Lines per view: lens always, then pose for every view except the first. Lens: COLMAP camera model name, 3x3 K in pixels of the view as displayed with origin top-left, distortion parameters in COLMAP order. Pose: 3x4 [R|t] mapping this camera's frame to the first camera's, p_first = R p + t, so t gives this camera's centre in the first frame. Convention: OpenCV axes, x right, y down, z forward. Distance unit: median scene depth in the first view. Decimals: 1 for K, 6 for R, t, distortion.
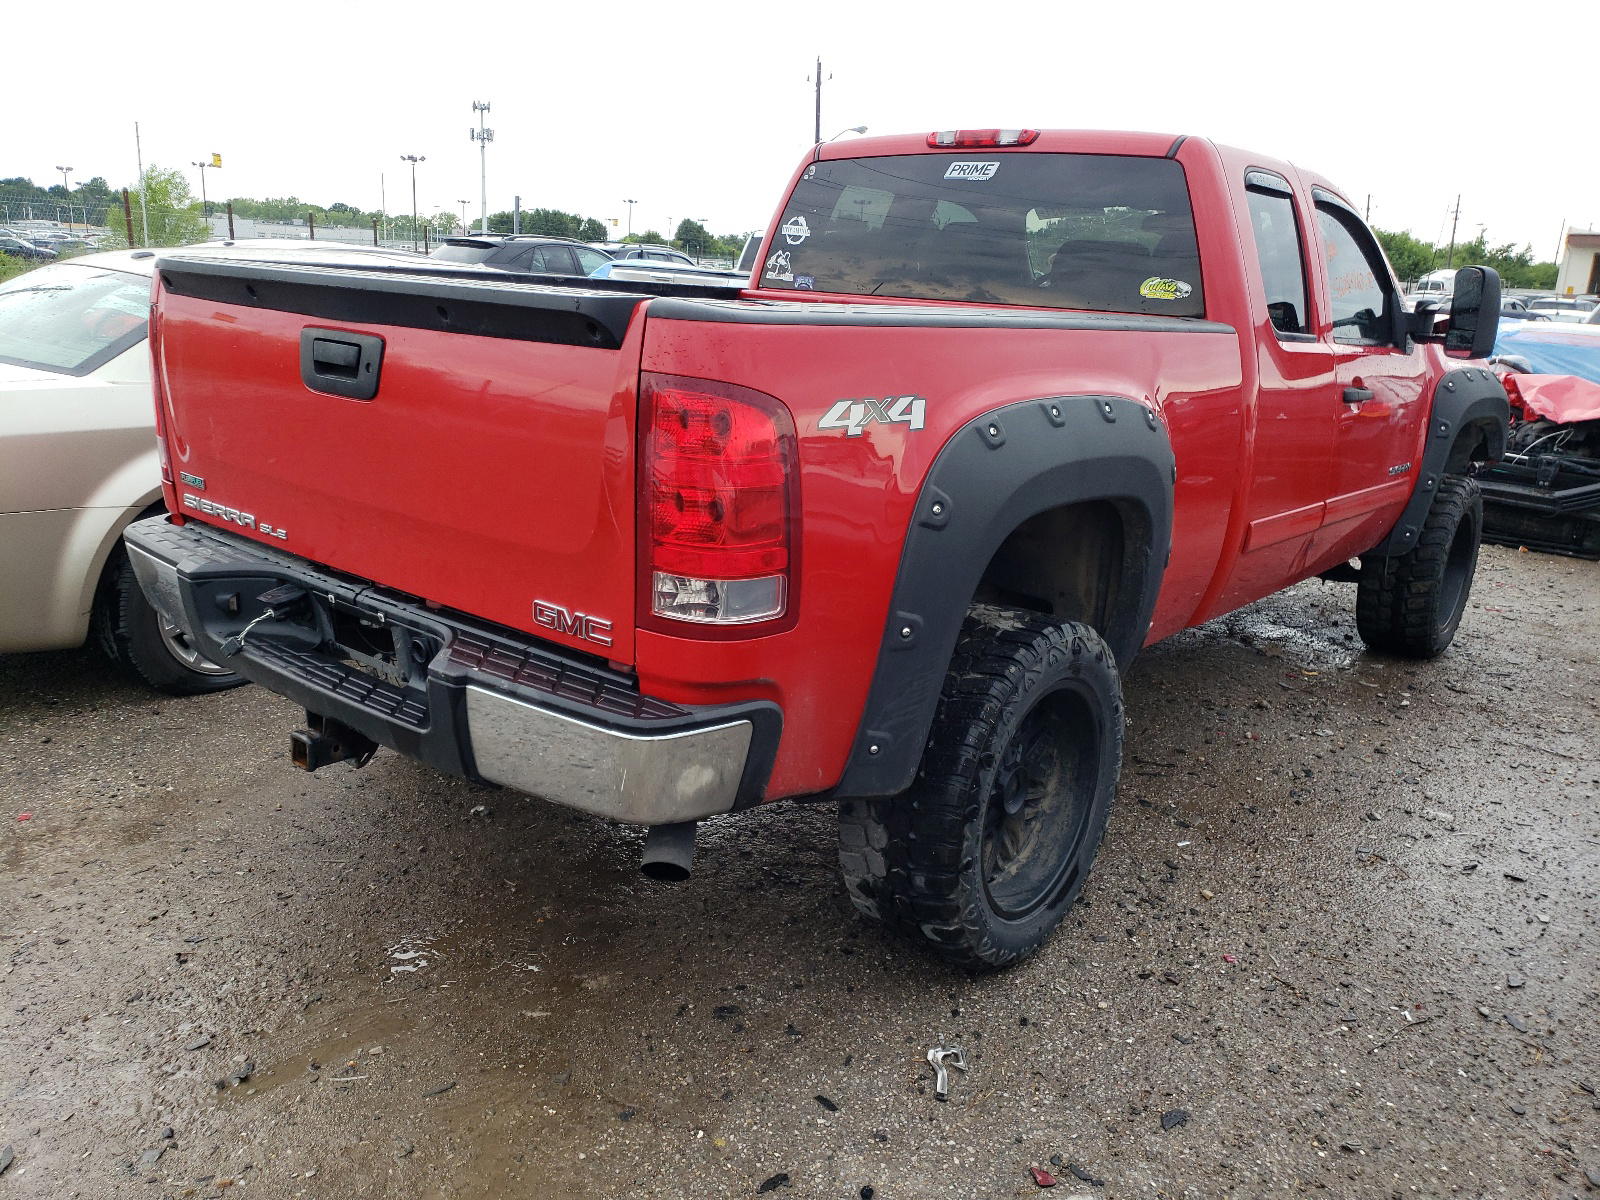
lens RADIAL K [[1289.2, 0, 800.0], [0, 1289.2, 600.0], [0, 0, 1]] dist [0.129444, -0.289718]
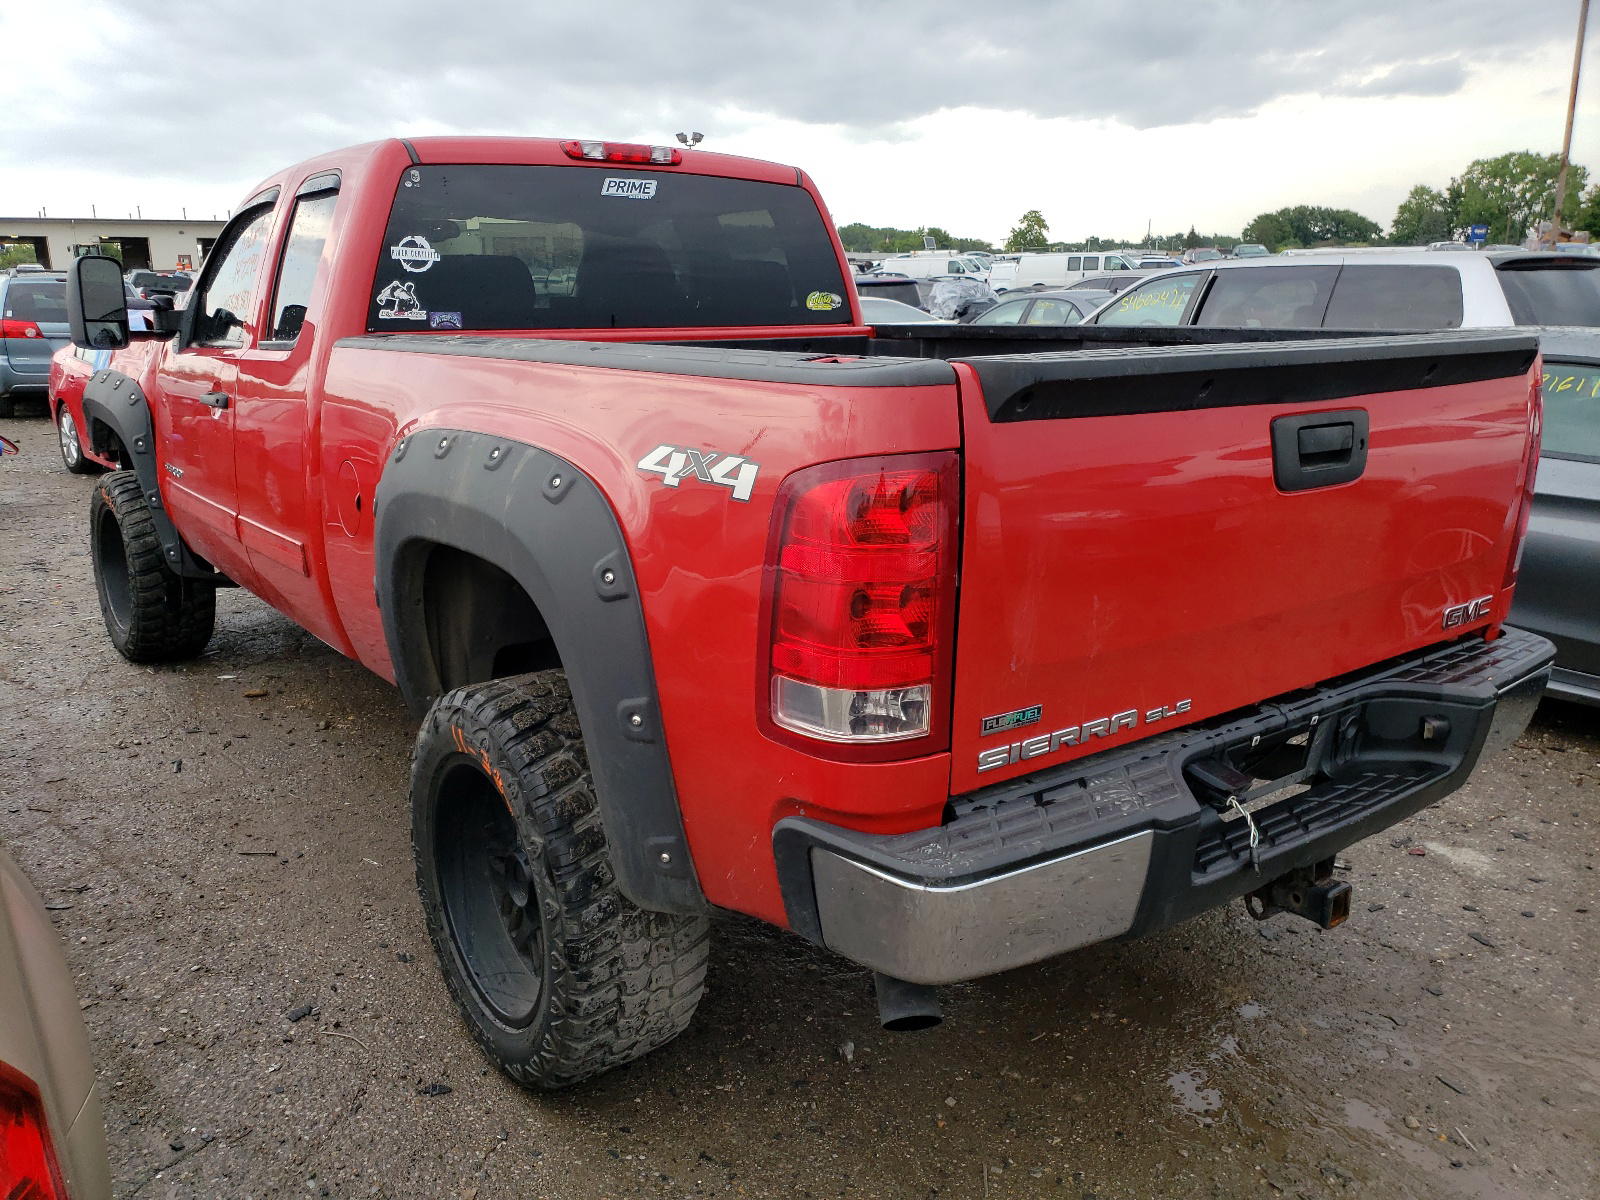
lens RADIAL K [[1255.5, 0, 799.1], [0, 1255.5, 578.1], [0, 0, 1]] dist [0.070585, -0.270109]
pose [[0.224744, -0.270489, 0.936123, -0.763356], [0.255146, 0.943516, 0.211370, -0.226955], [-0.940420, 0.191343, 0.281064, 0.689657]]
